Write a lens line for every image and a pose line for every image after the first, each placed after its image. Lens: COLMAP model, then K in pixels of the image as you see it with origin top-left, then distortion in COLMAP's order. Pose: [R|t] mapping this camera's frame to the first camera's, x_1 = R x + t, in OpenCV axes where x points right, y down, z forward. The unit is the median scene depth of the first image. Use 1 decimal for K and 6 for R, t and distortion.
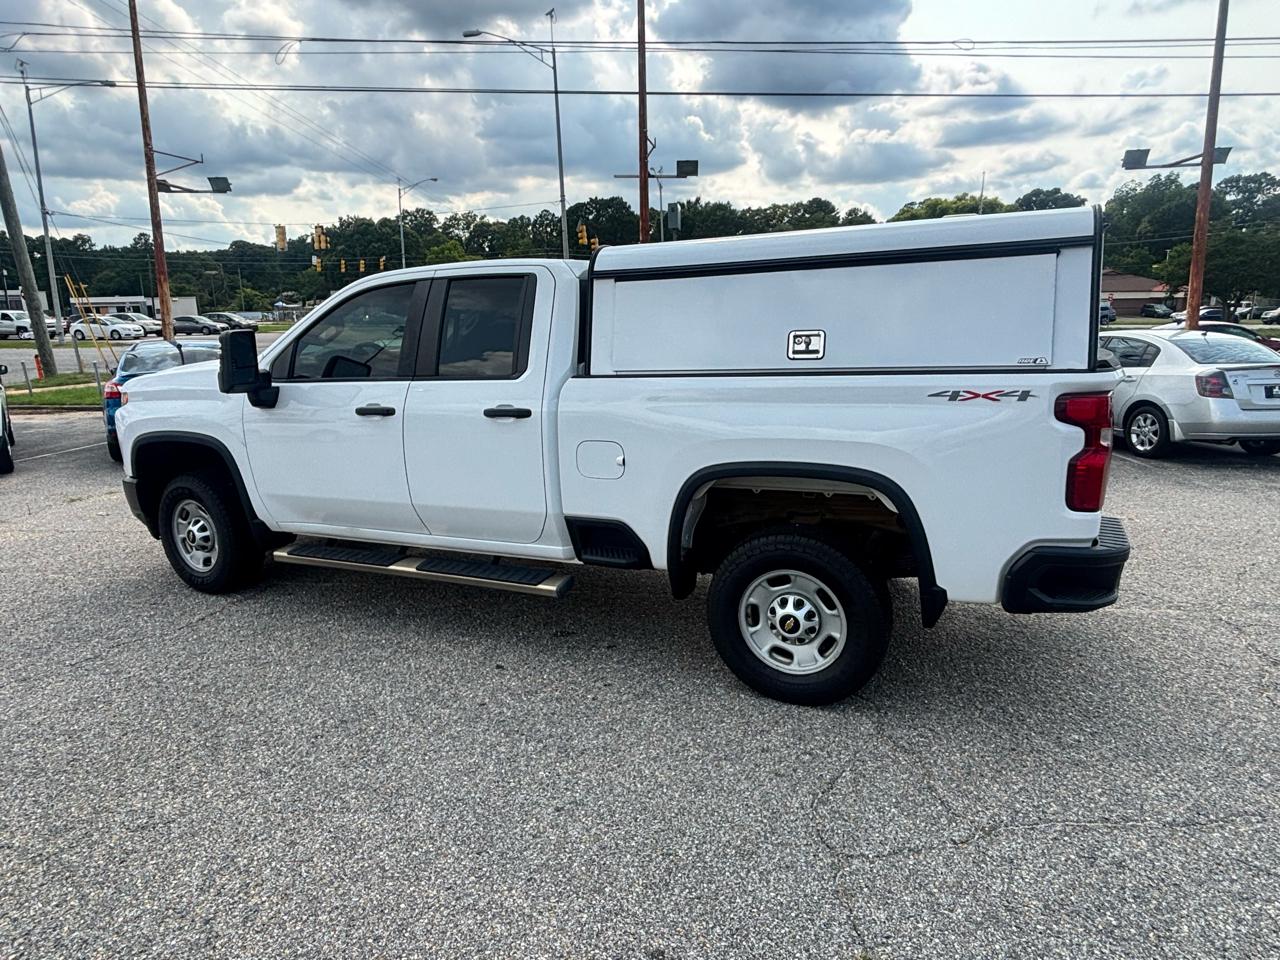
lens RADIAL K [[776.8, 0, 647.1], [0, 776.8, 488.1], [0, 0, 1]] dist [0.013305, -0.016967]
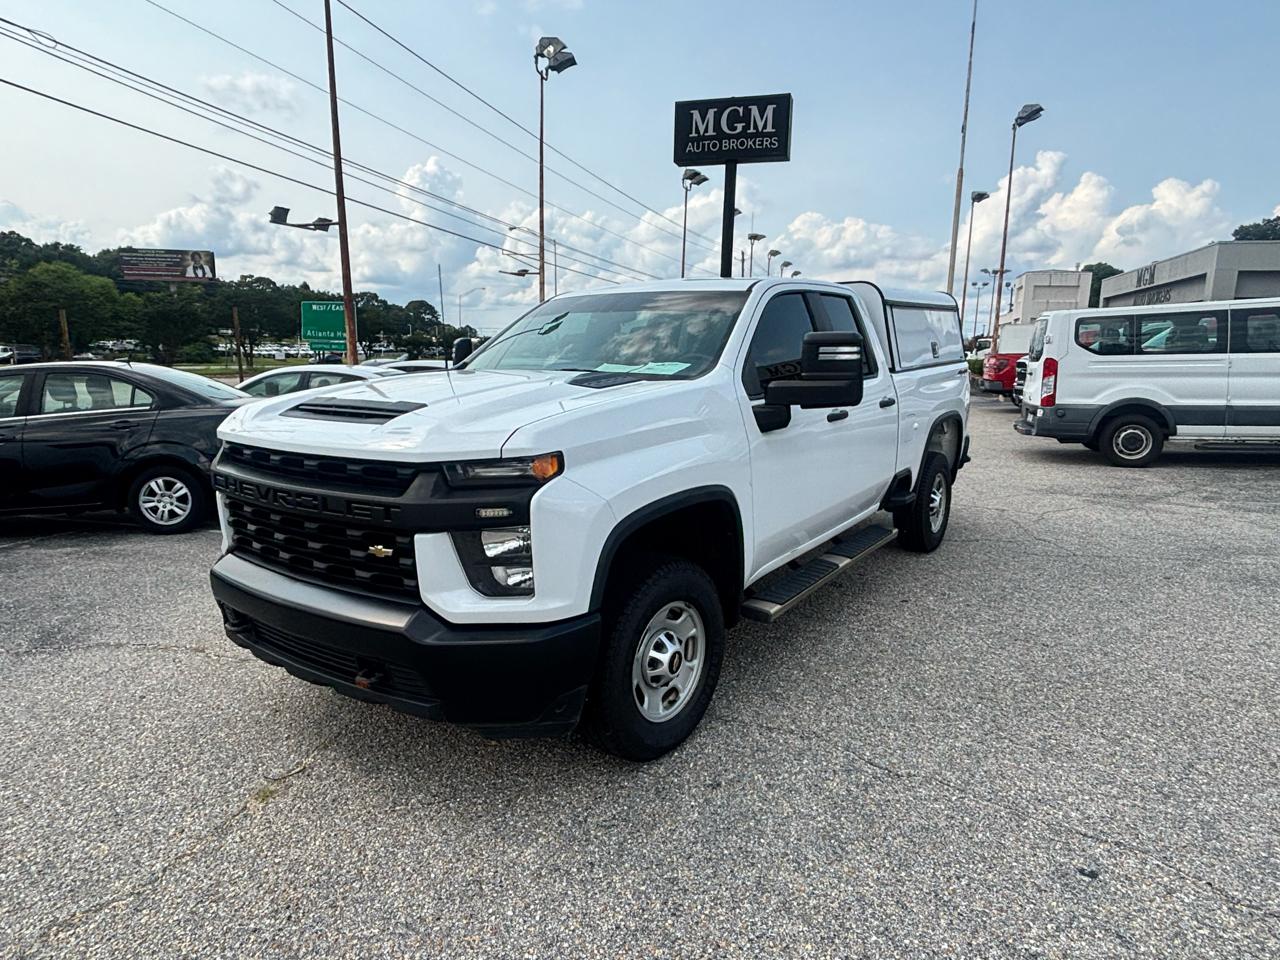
lens RADIAL K [[776.8, 0, 629.6], [0, 776.8, 476.0], [0, 0, 1]] dist [0.031808, -0.051081]
pose [[0.196952, -0.141814, 0.970103, -1.458278], [0.211405, 0.972349, 0.099222, -0.187396], [-0.957350, 0.185542, 0.221486, 1.086372]]
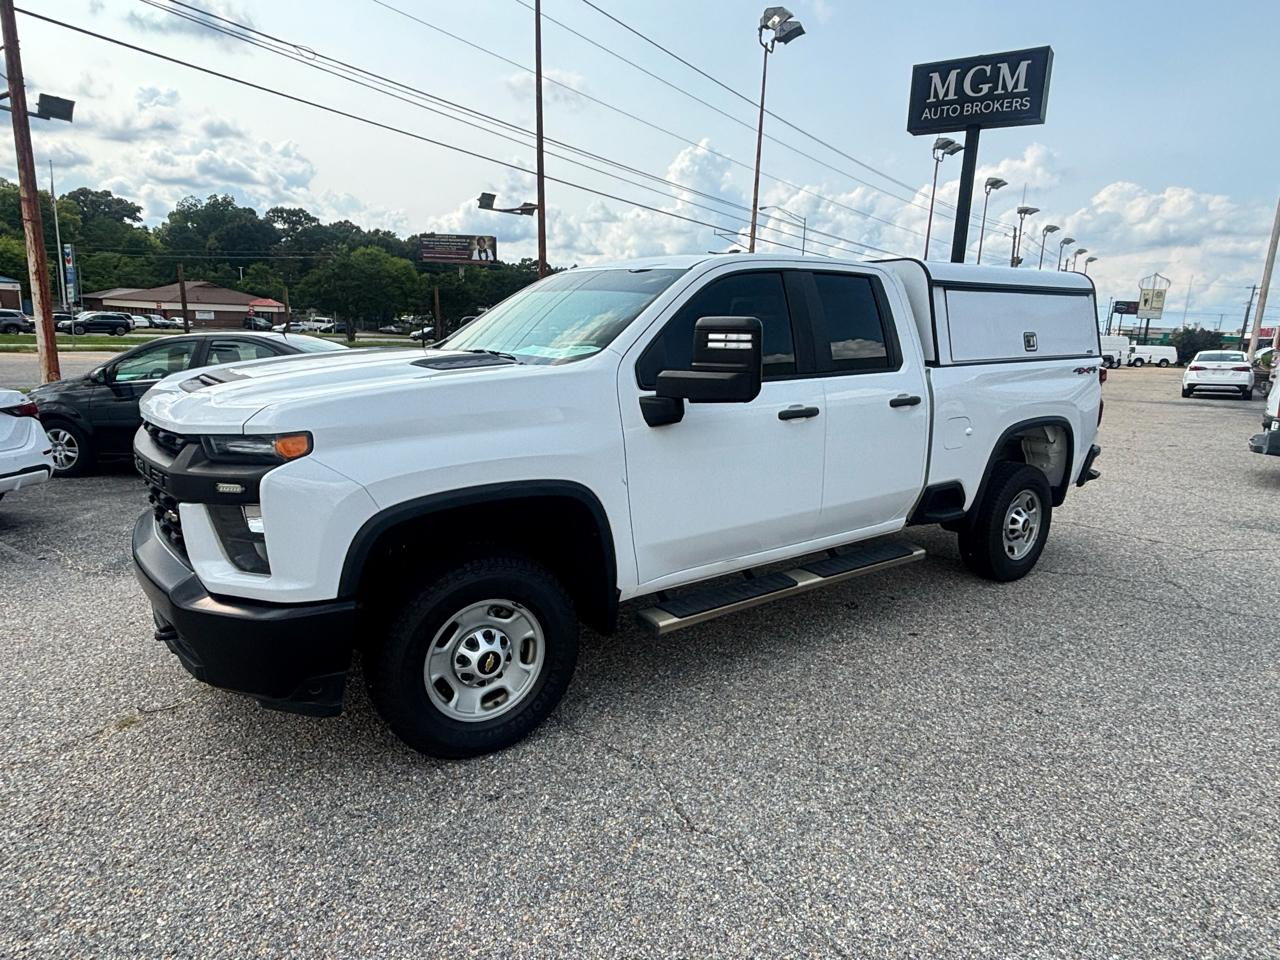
lens RADIAL K [[775.7, 0, 634.7], [0, 775.7, 481.0], [0, 0, 1]] dist [0.016020, -0.024825]
pose [[0.490166, -0.141496, 0.860067, -1.265022], [0.160513, 0.984513, 0.070491, -0.119569], [-0.856722, 0.103500, 0.505287, 0.744371]]
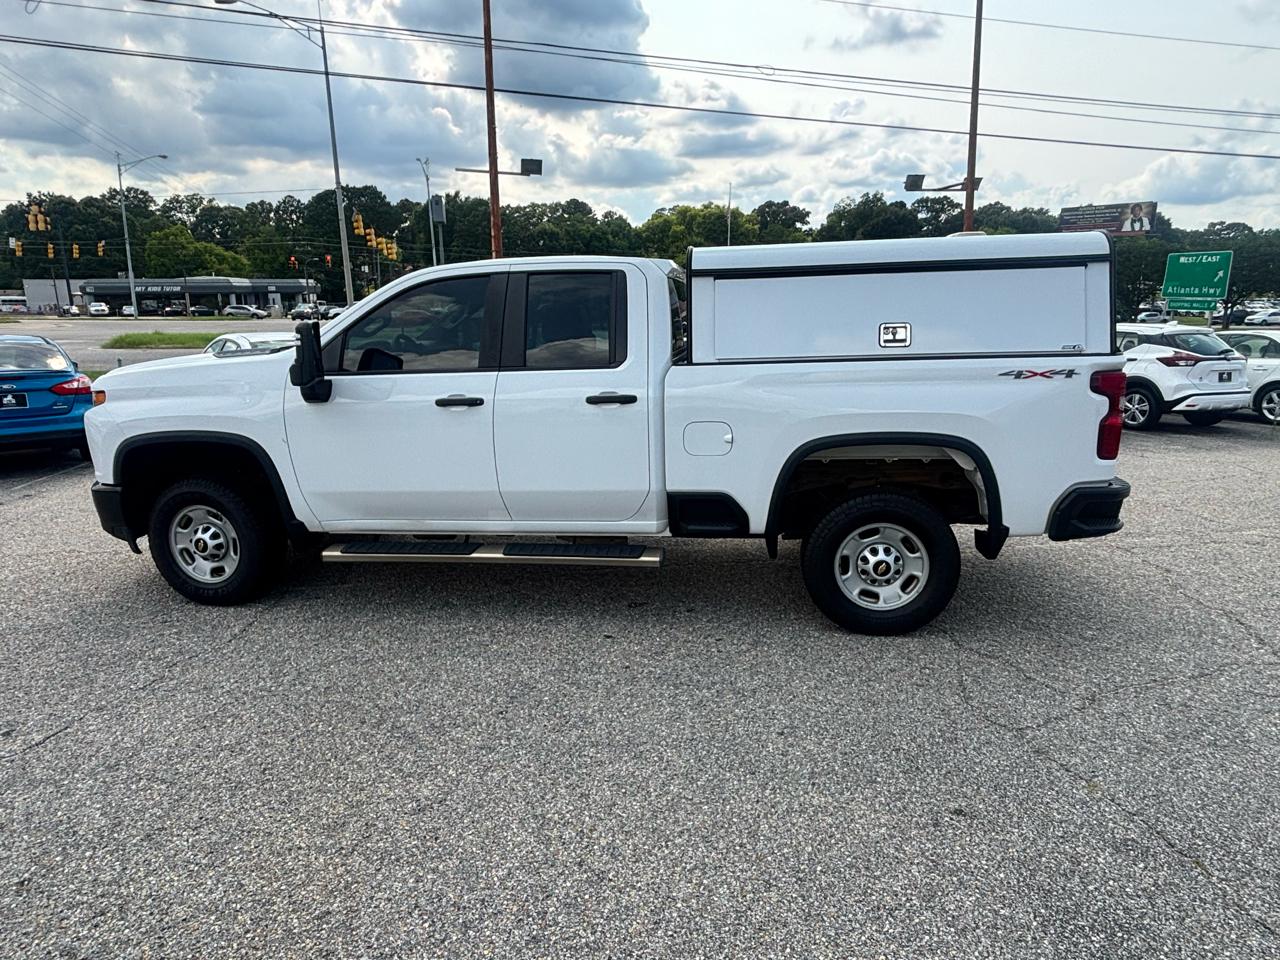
lens RADIAL K [[773.4, 0, 640.9], [0, 773.4, 484.5], [0, 0, 1]] dist [0.028815, -0.035449]
pose [[0.957626, -0.053161, 0.283066, -0.428527], [0.053436, 0.998548, 0.006757, 0.014960], [-0.283014, 0.008655, 0.959077, -0.037544]]
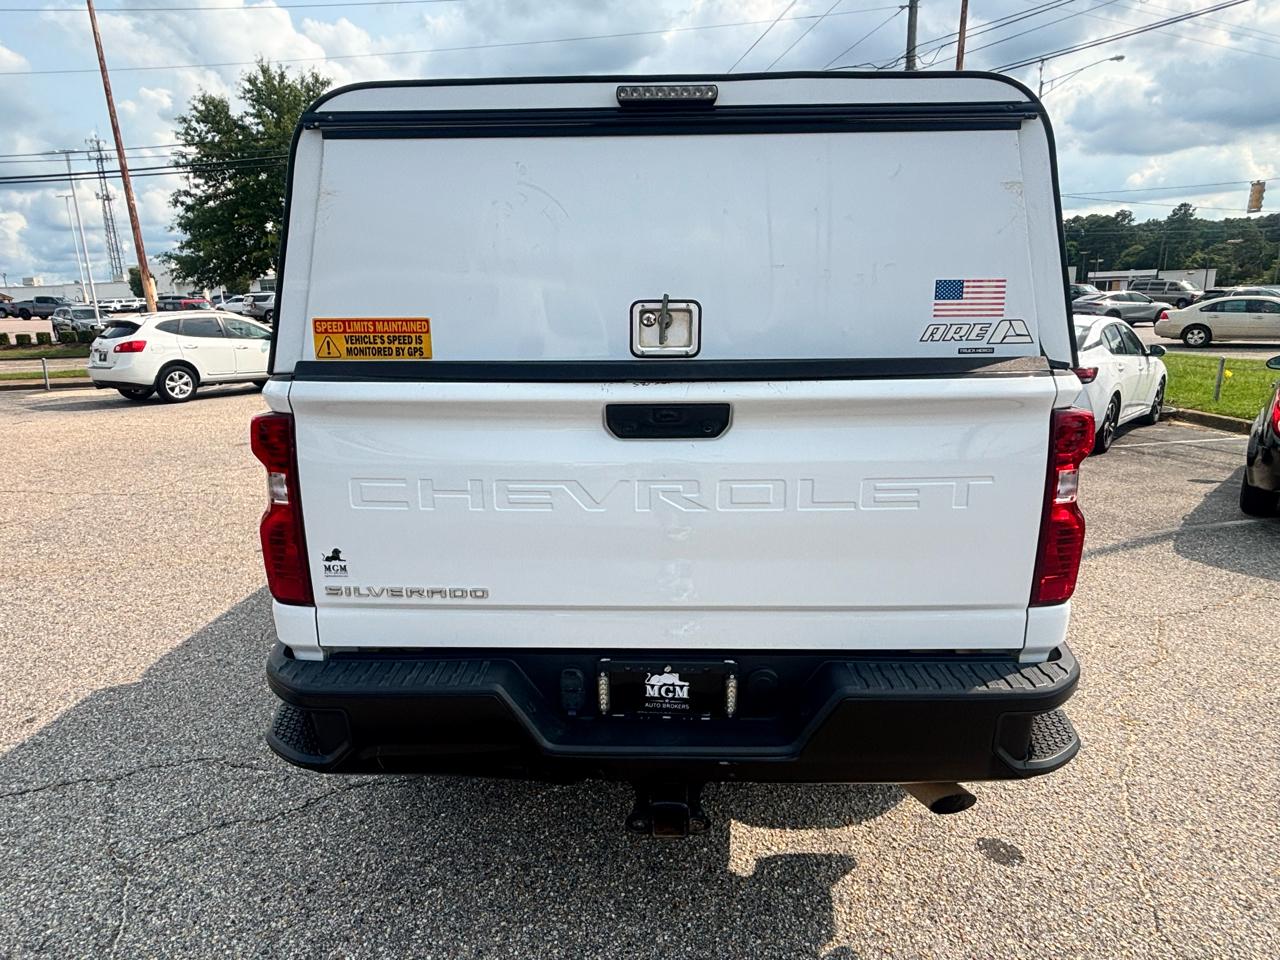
lens RADIAL K [[779.1, 0, 631.0], [0, 779.1, 481.4], [0, 0, 1]] dist [-0.003802, 0.000945]
pose [[0.392710, 0.217403, -0.893596, 0.894610], [-0.195896, 0.969133, 0.149690, -0.155473], [0.898556, 0.116267, 0.423177, 0.713672]]
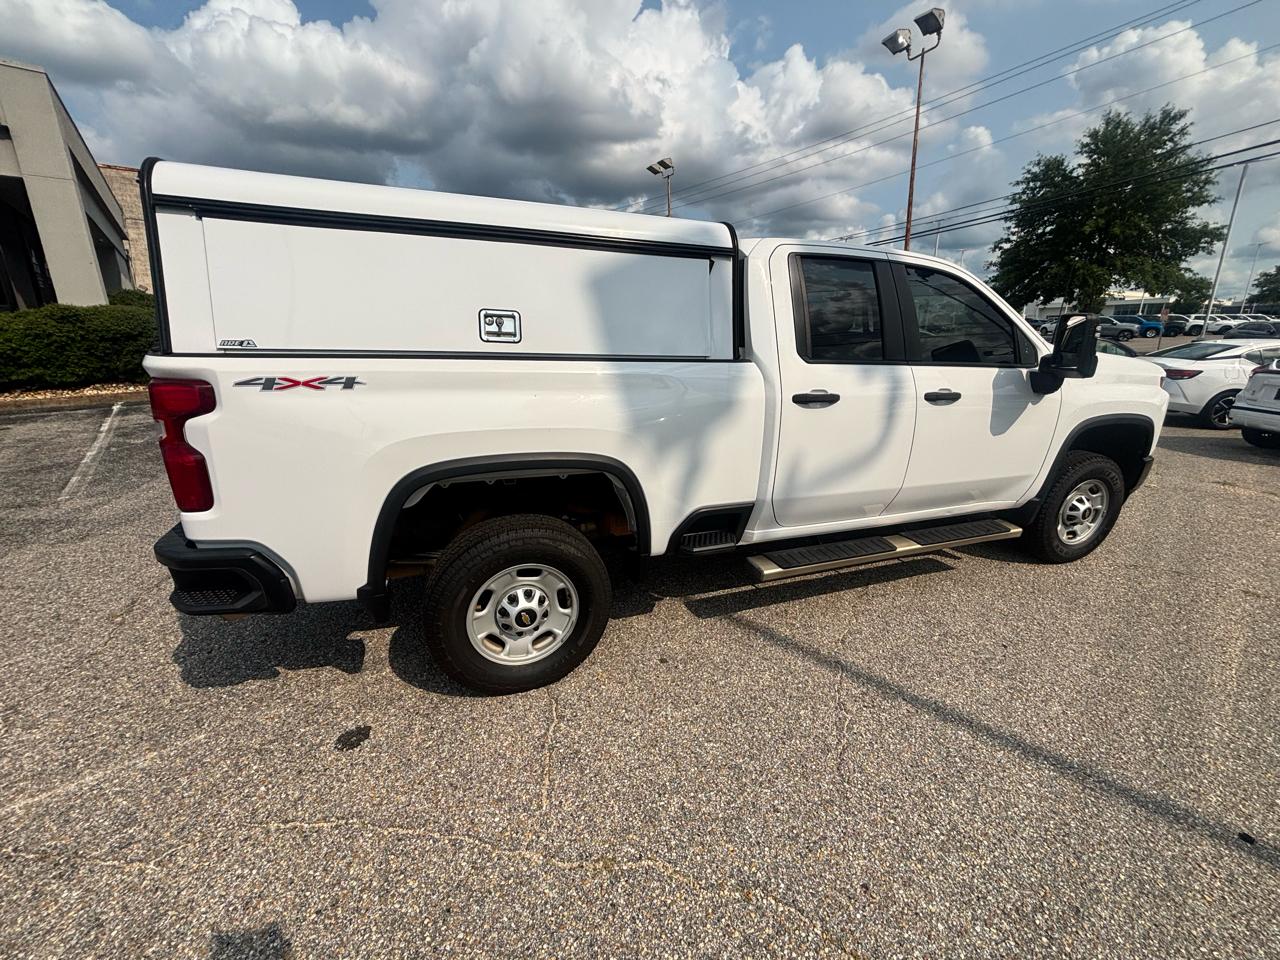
lens RADIAL K [[524.7, 0, 639.0], [0, 524.7, 482.6], [0, 0, 1]] dist [0.000057, 0.000821]
pose [[-0.692820, 0.218670, -0.687156, 0.626623], [-0.155936, 0.884936, 0.438830, -0.361398], [0.704048, 0.411183, -0.579003, 1.710418]]
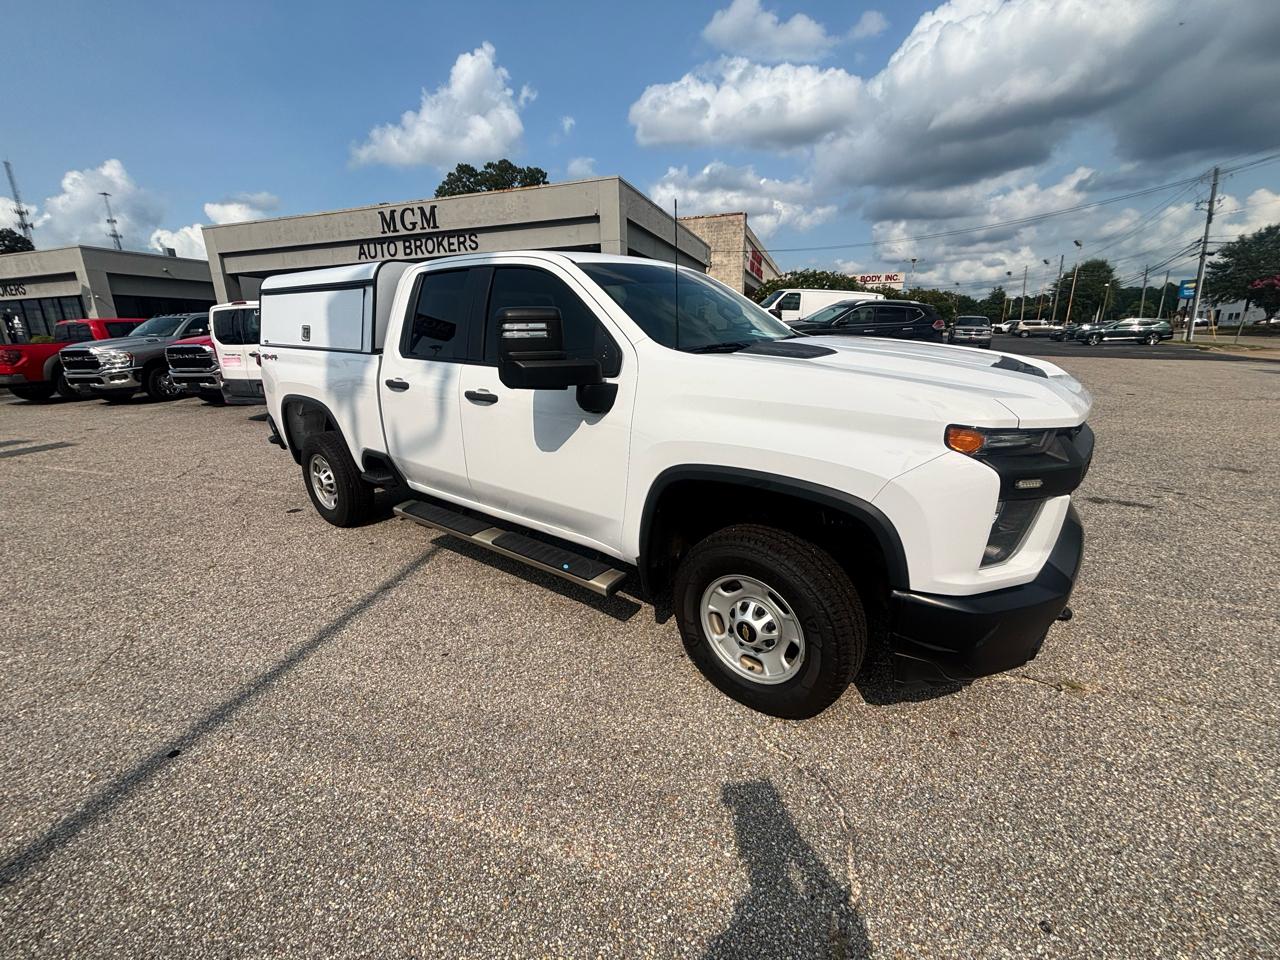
lens RADIAL K [[526.3, 0, 638.1], [0, 526.3, 484.2], [0, 0, 1]] dist [-0.006192, 0.004847]
pose [[-0.977062, -0.025804, 0.211387, -0.594549], [0.082467, 0.869334, 0.487296, -0.449159], [-0.196340, 0.493551, -0.847265, 2.187847]]
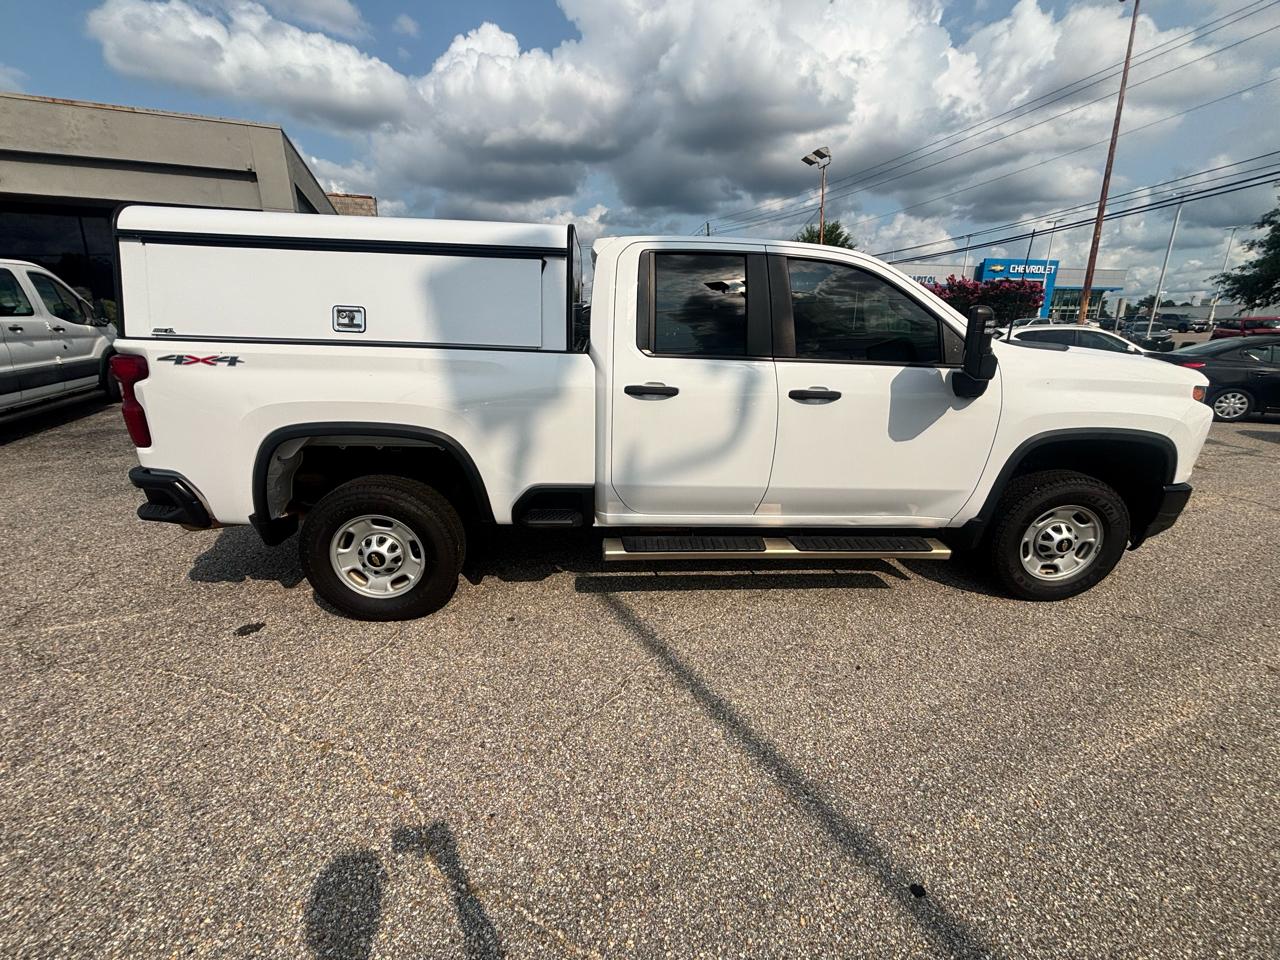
lens RADIAL K [[524.7, 0, 639.0], [0, 524.7, 482.6], [0, 0, 1]] dist [0.000057, 0.000821]
pose [[-0.875312, 0.150555, -0.459524, 0.339487], [-0.102001, 0.871427, 0.479803, -0.422487], [0.472678, 0.466849, -0.747414, 2.004796]]
